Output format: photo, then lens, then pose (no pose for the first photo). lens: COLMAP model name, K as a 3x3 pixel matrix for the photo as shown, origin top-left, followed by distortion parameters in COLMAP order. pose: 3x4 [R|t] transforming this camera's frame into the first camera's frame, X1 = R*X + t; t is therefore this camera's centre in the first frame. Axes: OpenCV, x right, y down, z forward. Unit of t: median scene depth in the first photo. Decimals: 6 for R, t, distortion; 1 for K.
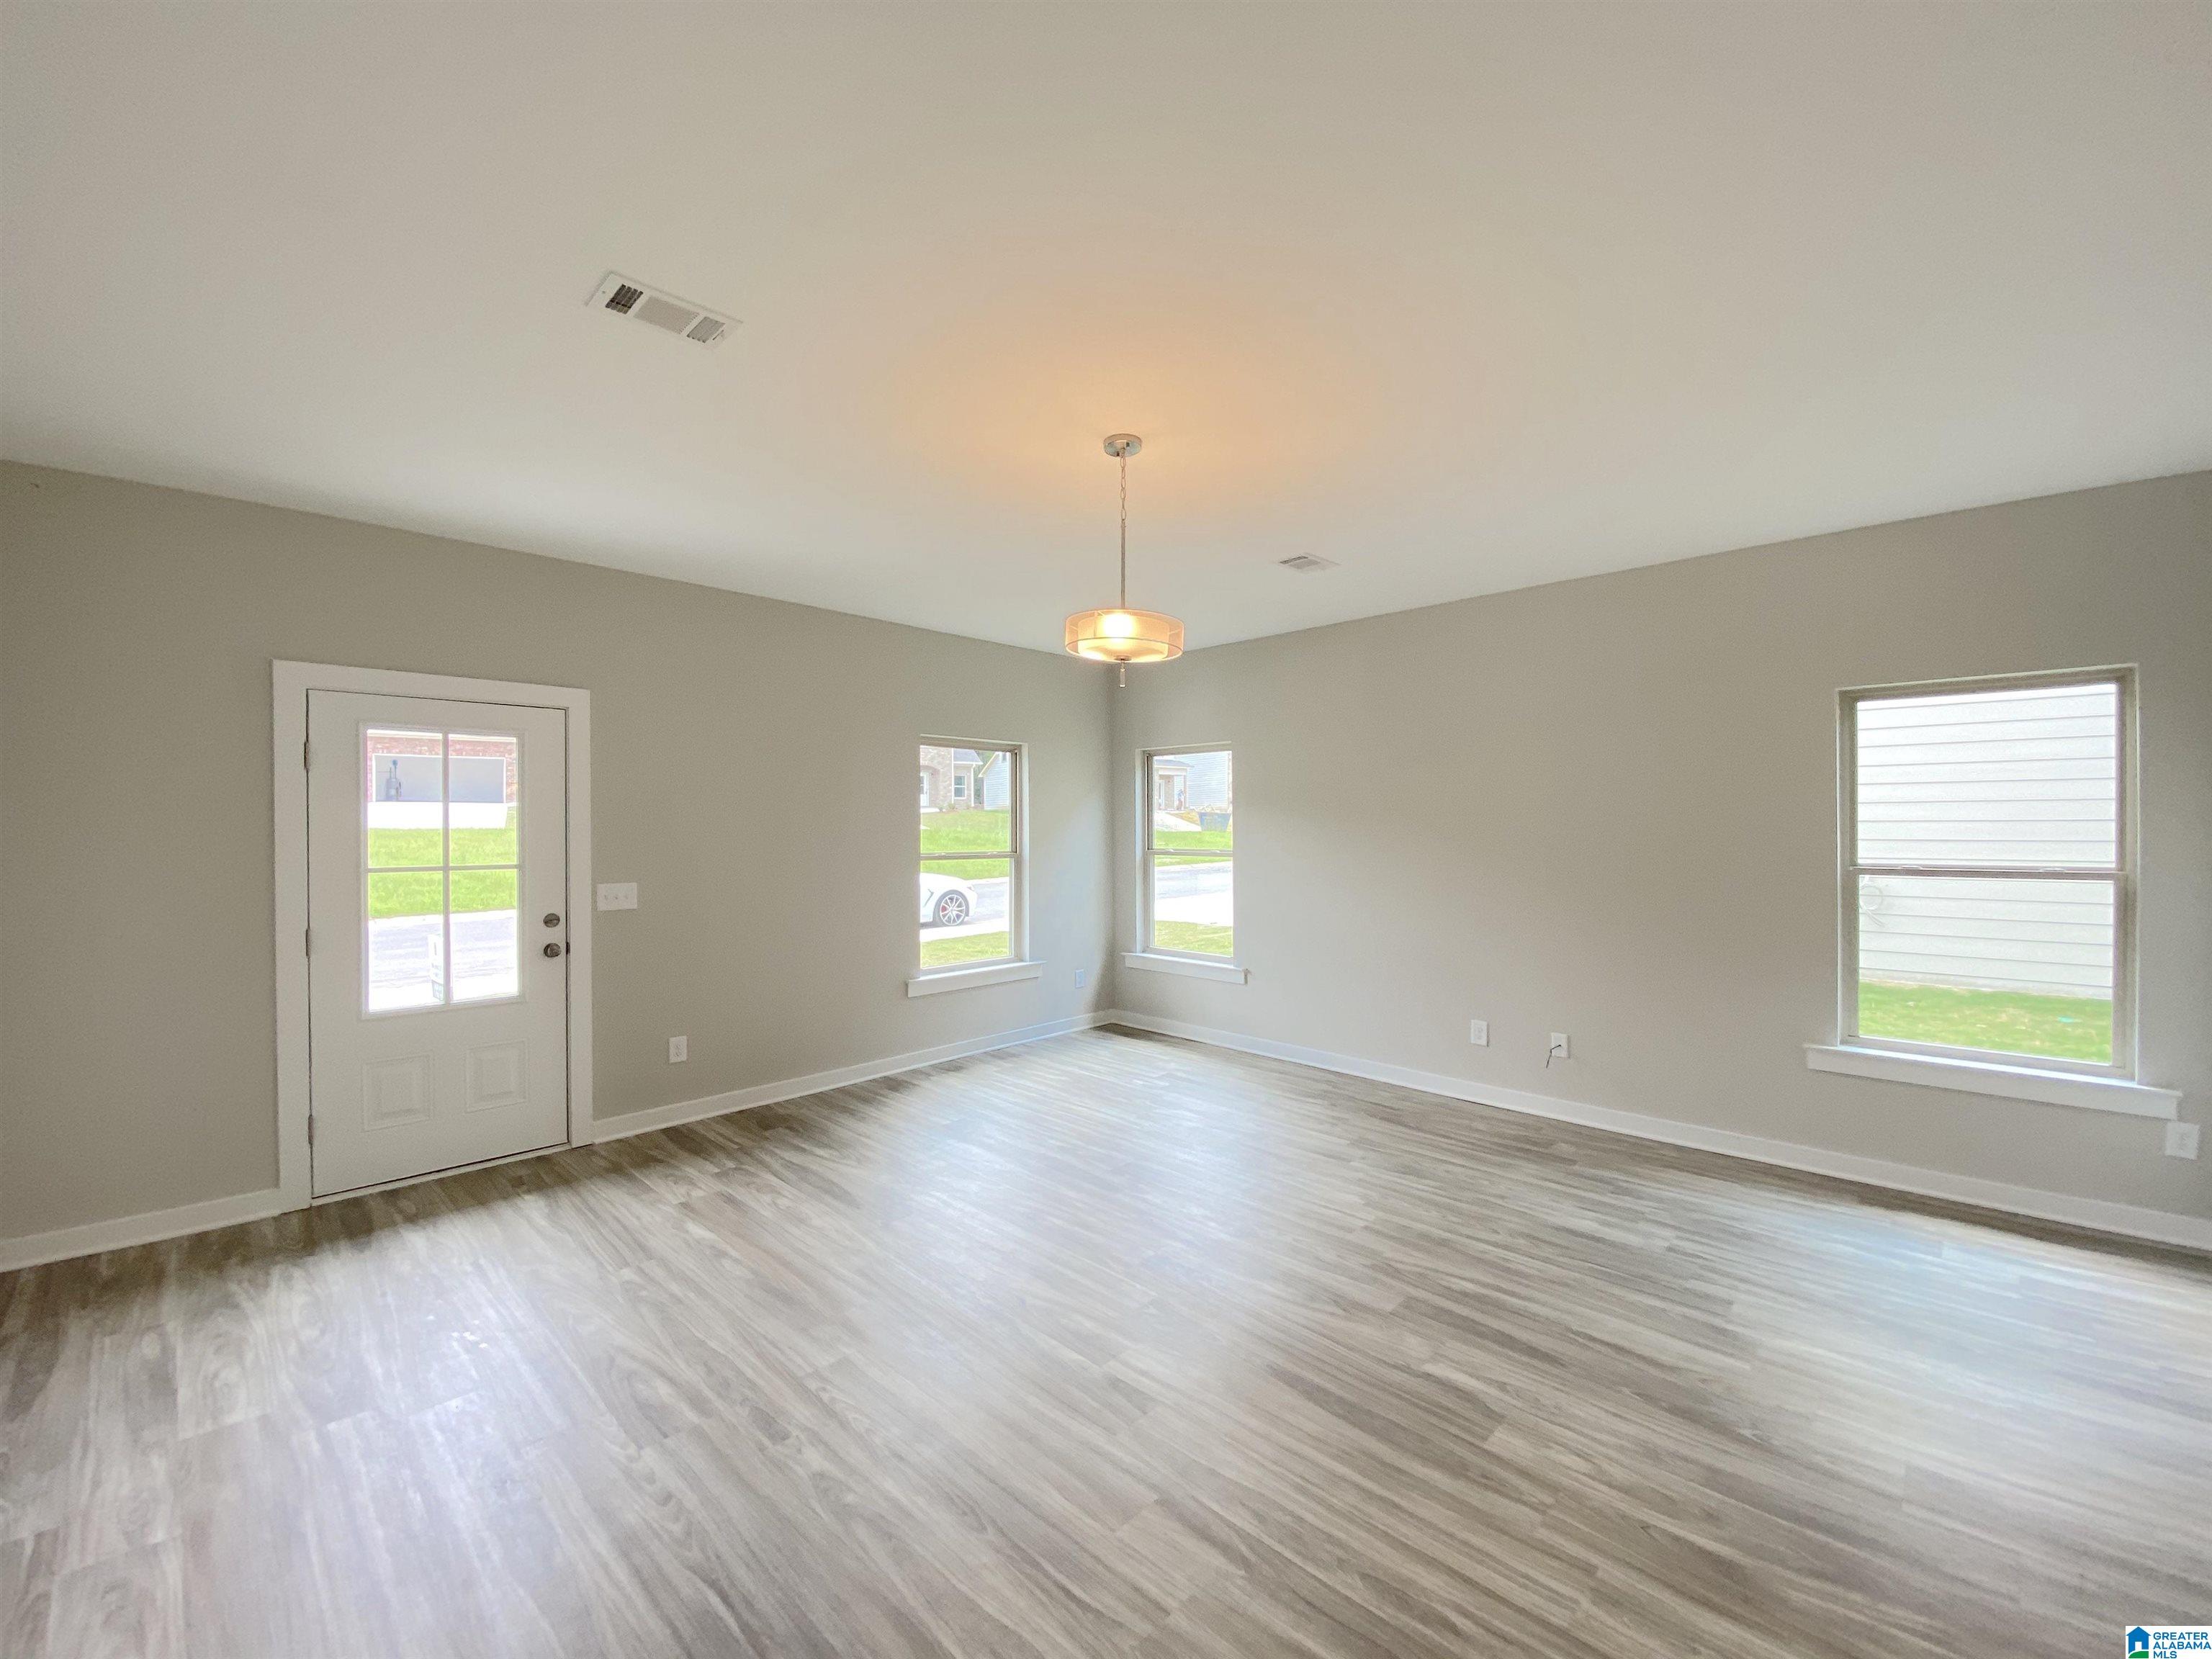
lens RADIAL K [[896.3, 0, 1110.8], [0, 896.3, 832.0], [0, 0, 1]] dist [0.037208, -0.029083]
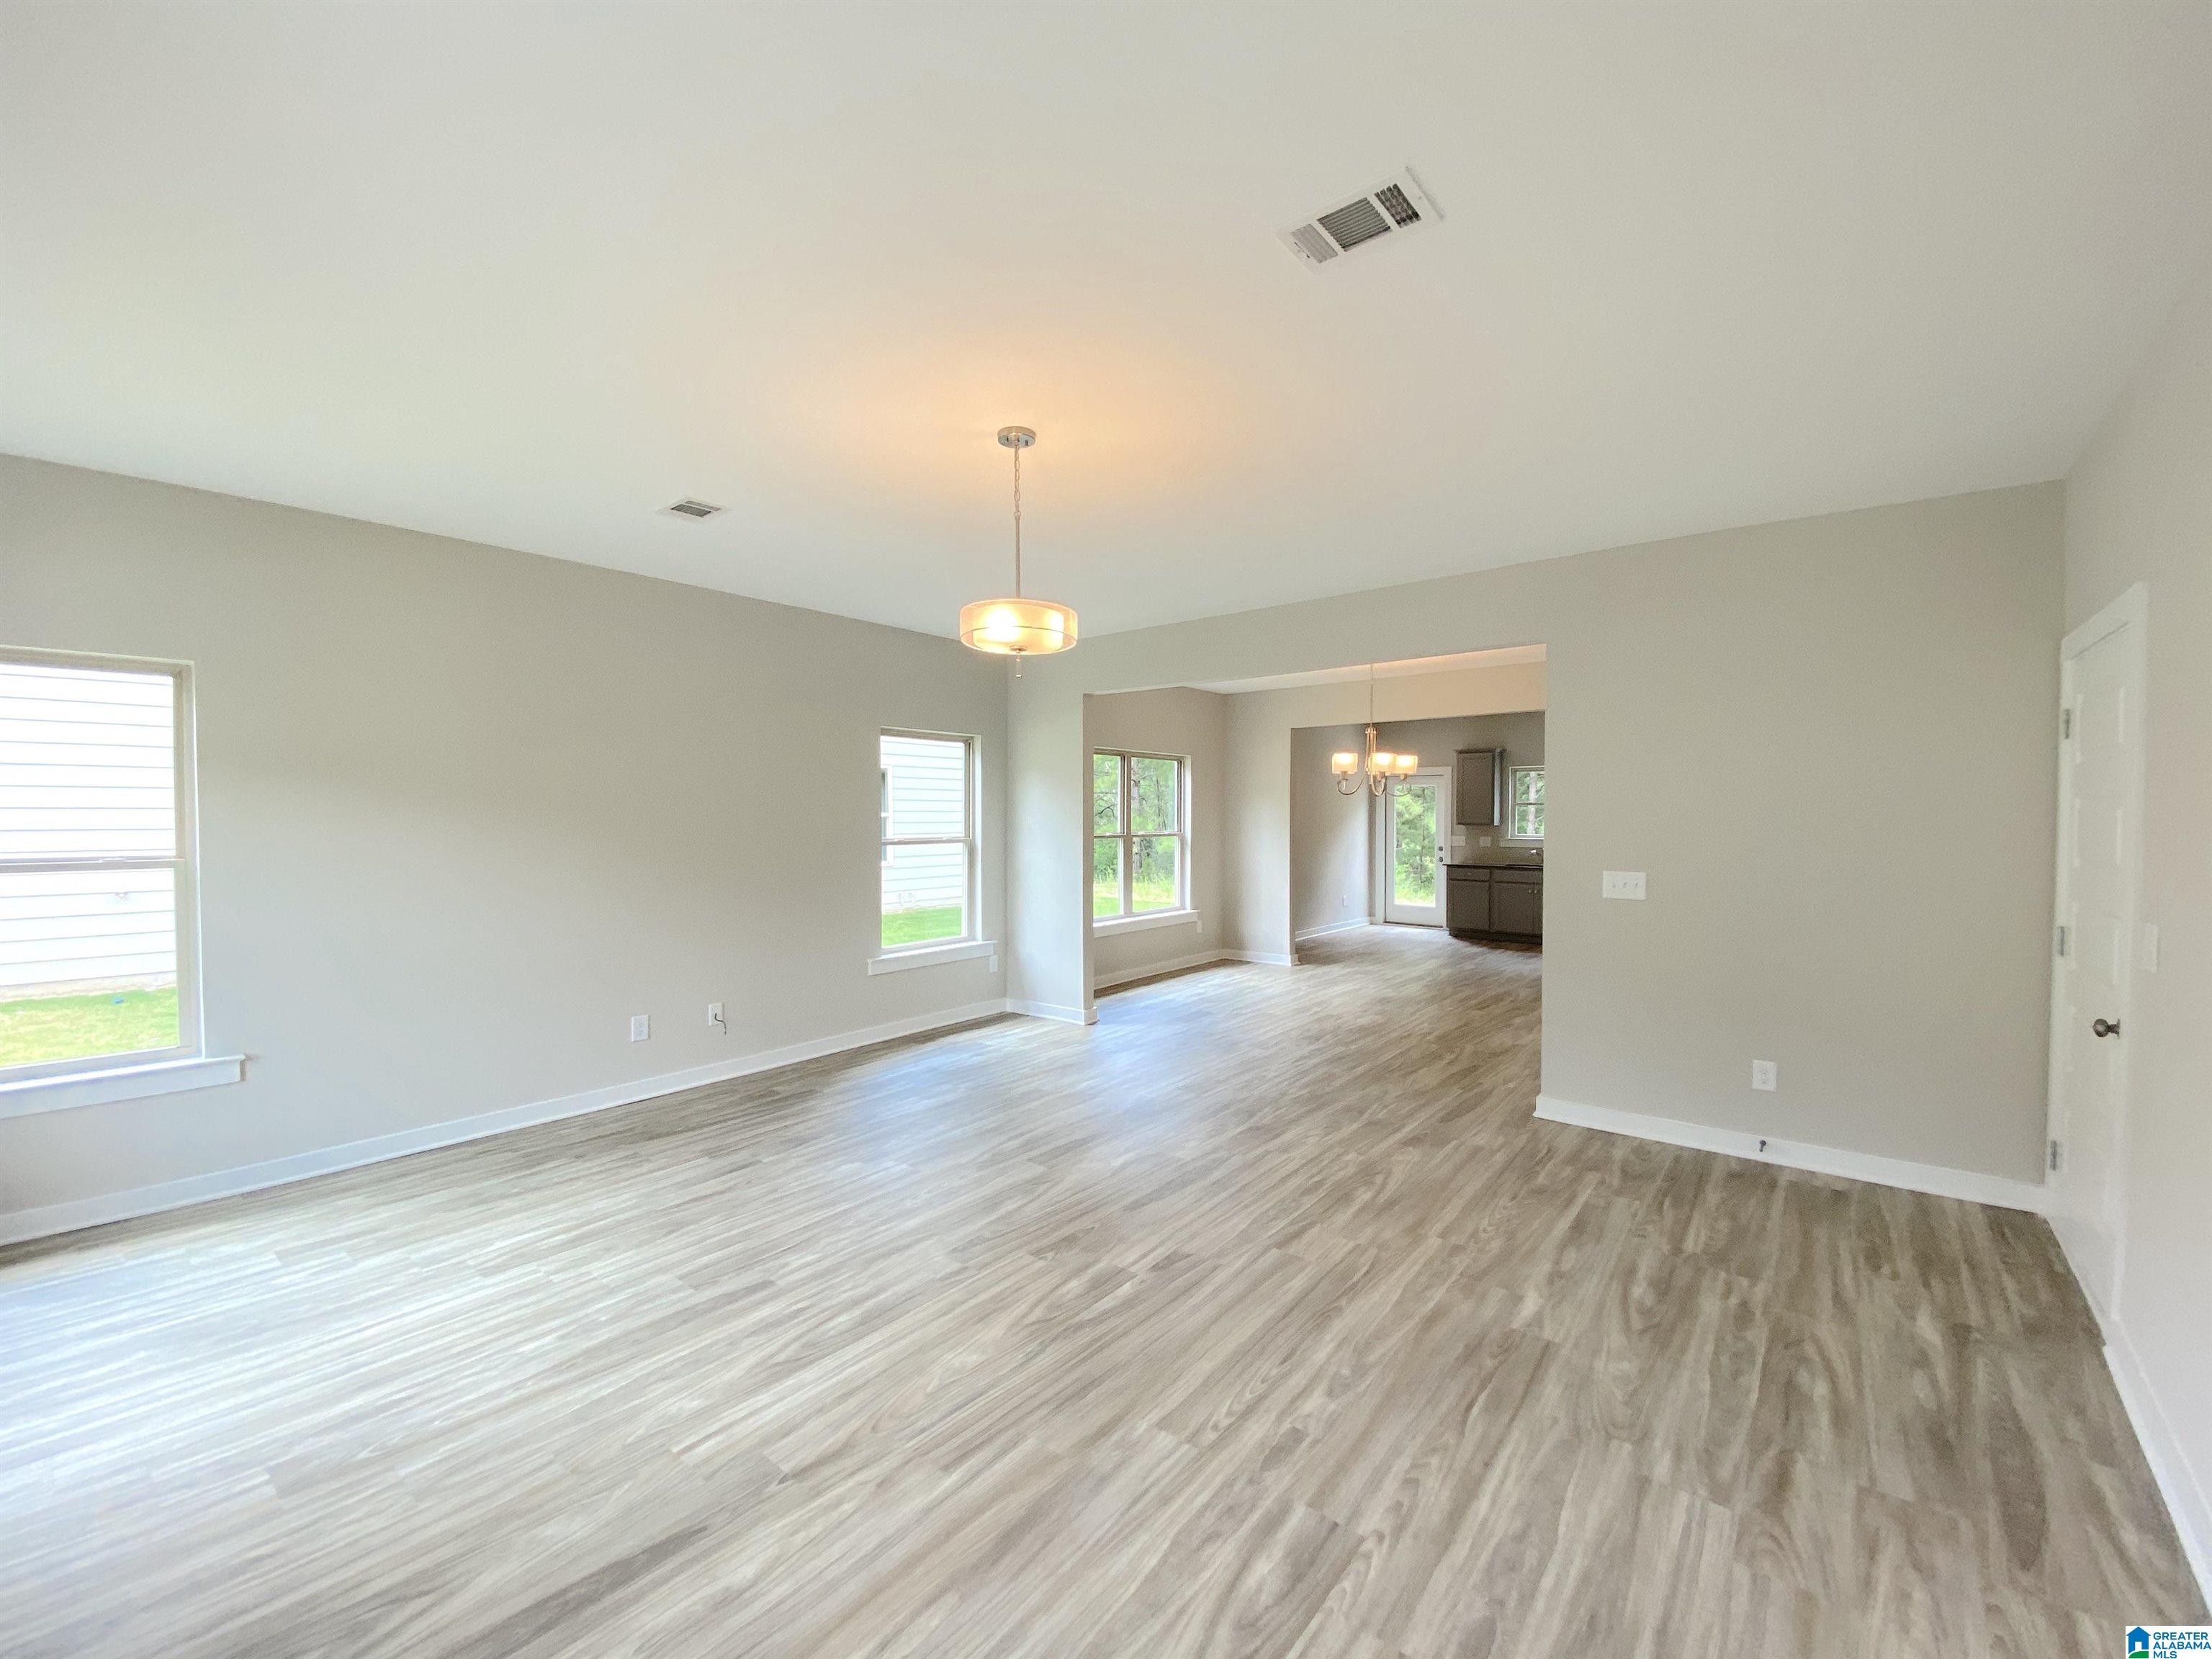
lens RADIAL K [[896.3, 0, 1110.8], [0, 896.3, 832.0], [0, 0, 1]] dist [0.037208, -0.029083]
pose [[-0.092052, -0.017929, 0.995593, -0.893049], [0.005095, 0.999816, 0.018477, -0.004081], [-0.995741, 0.006773, -0.091944, 0.874334]]
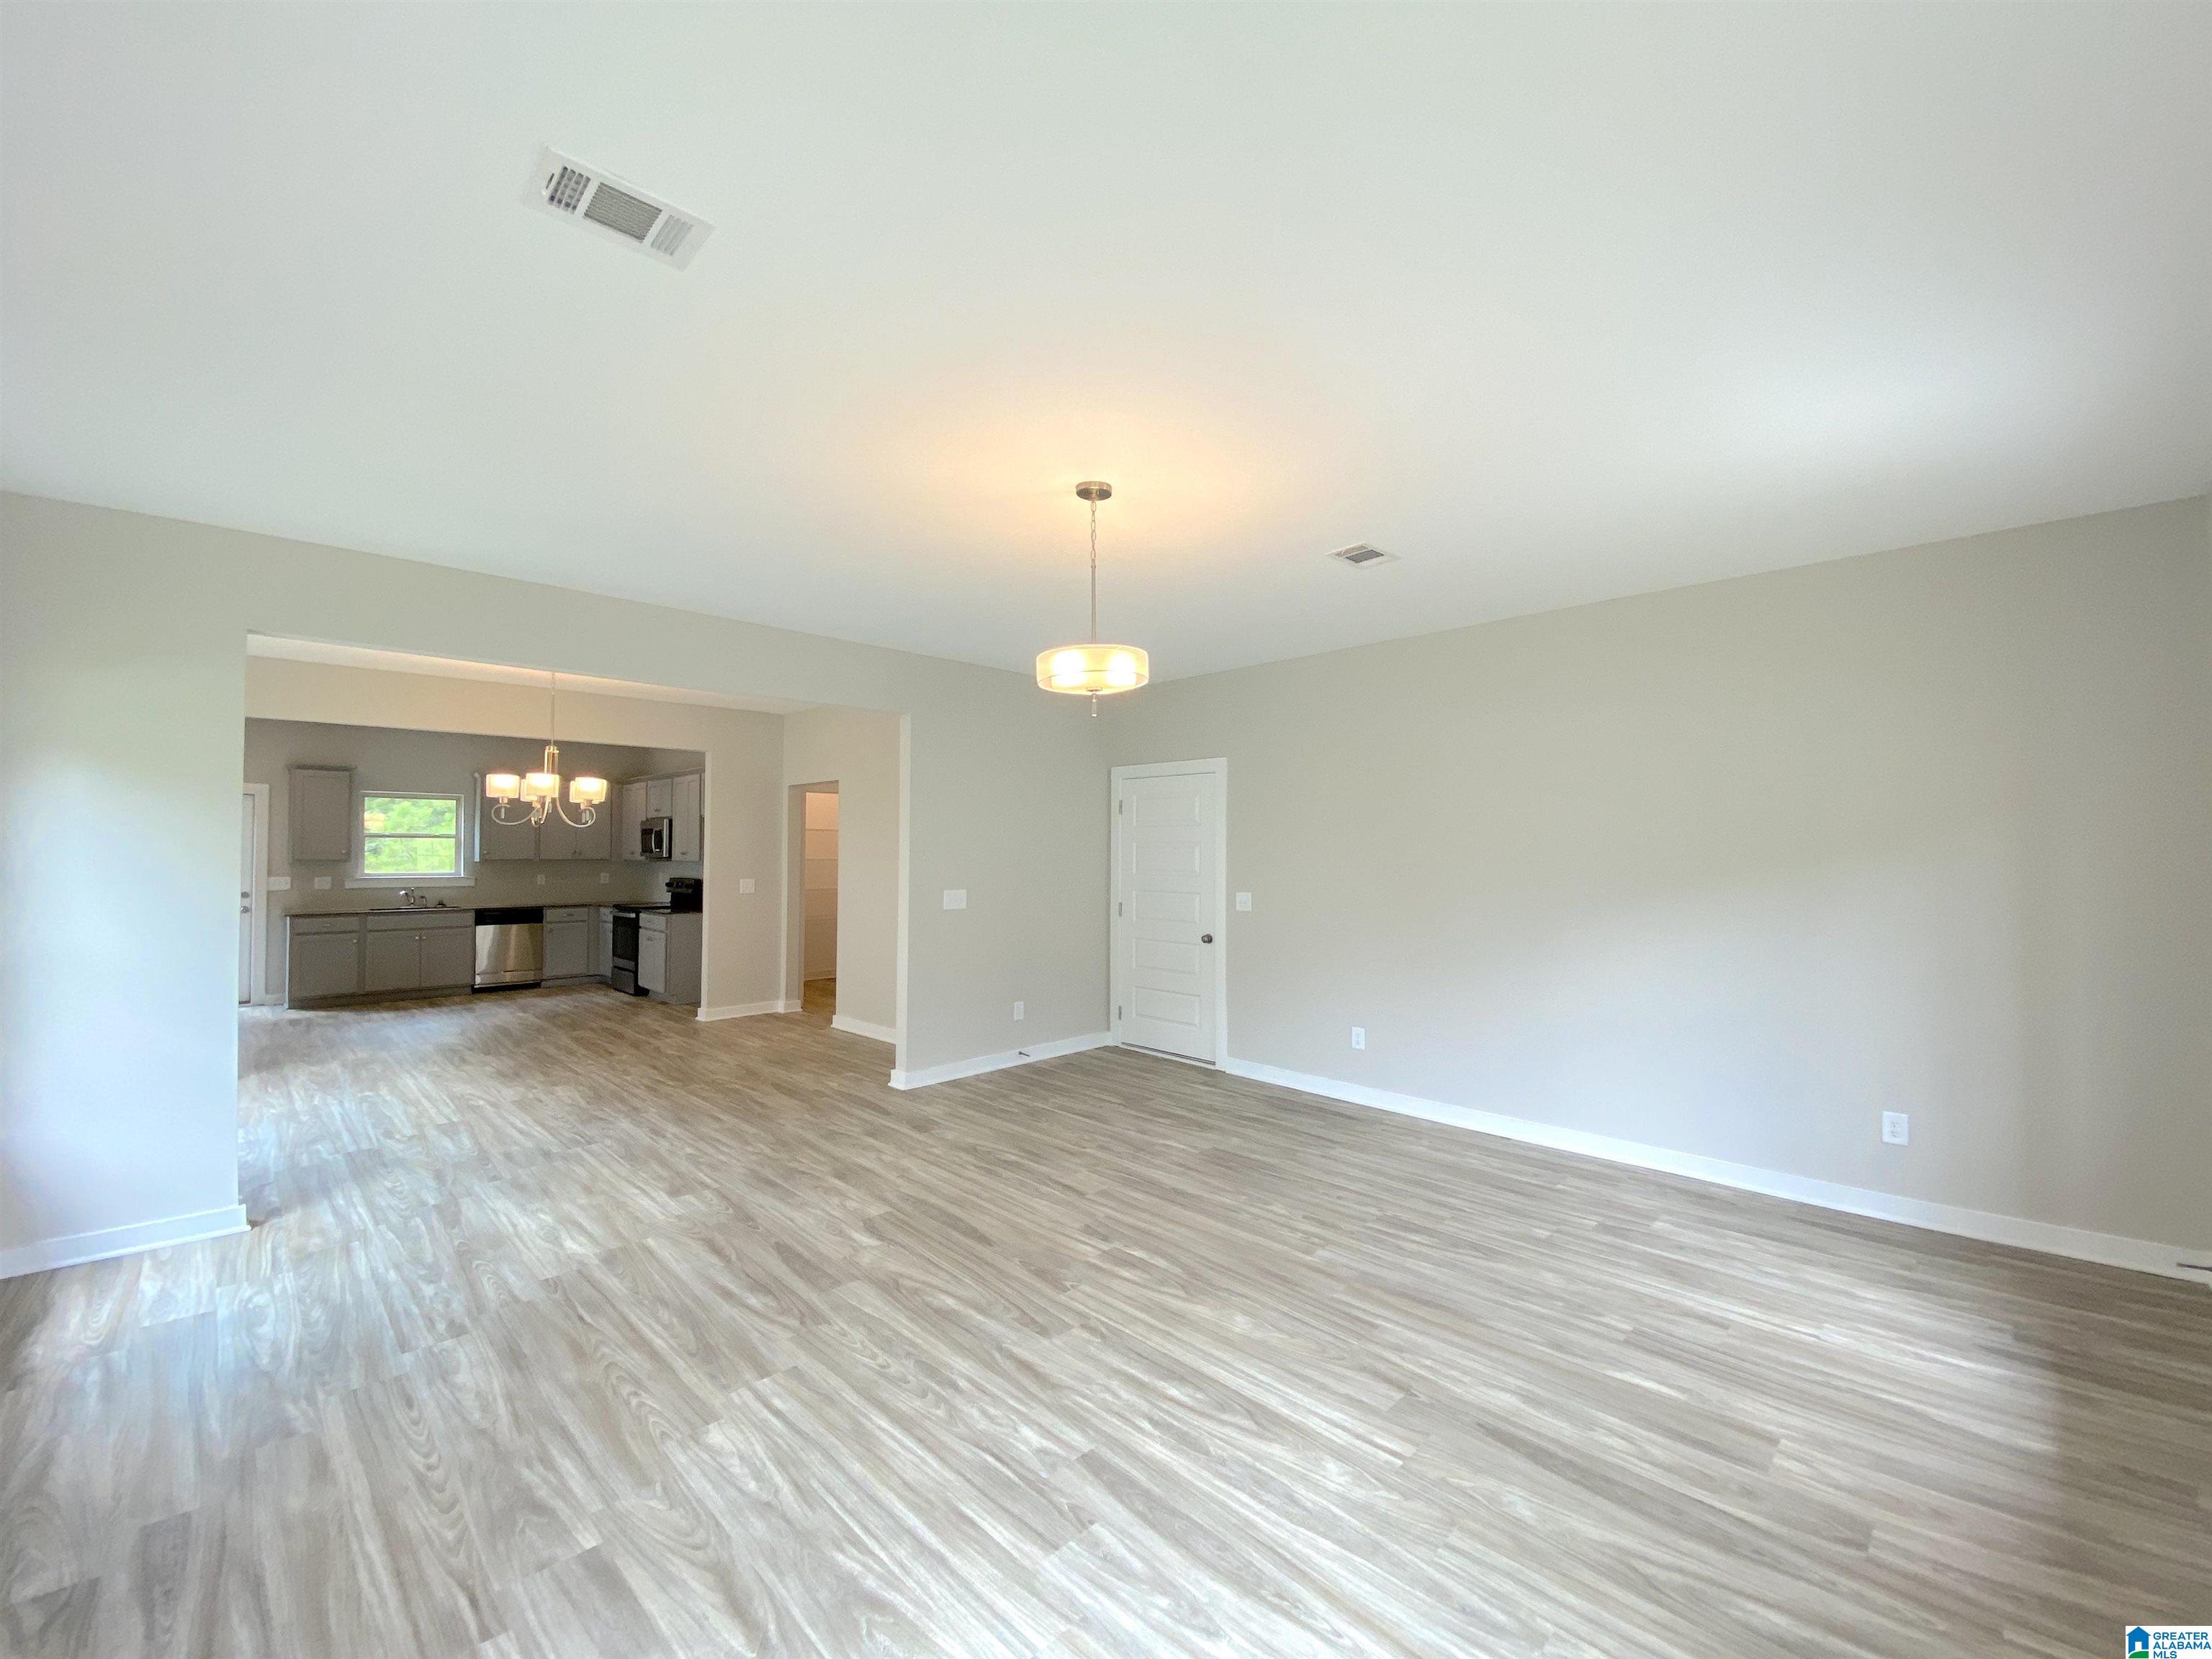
lens RADIAL K [[896.3, 0, 1110.8], [0, 896.3, 832.0], [0, 0, 1]] dist [0.037208, -0.029083]
pose [[-0.999894, 0.000021, 0.014581, -0.019509], [-0.000202, 0.999883, -0.015317, -0.008775], [-0.014580, -0.015319, -0.999776, 1.813387]]
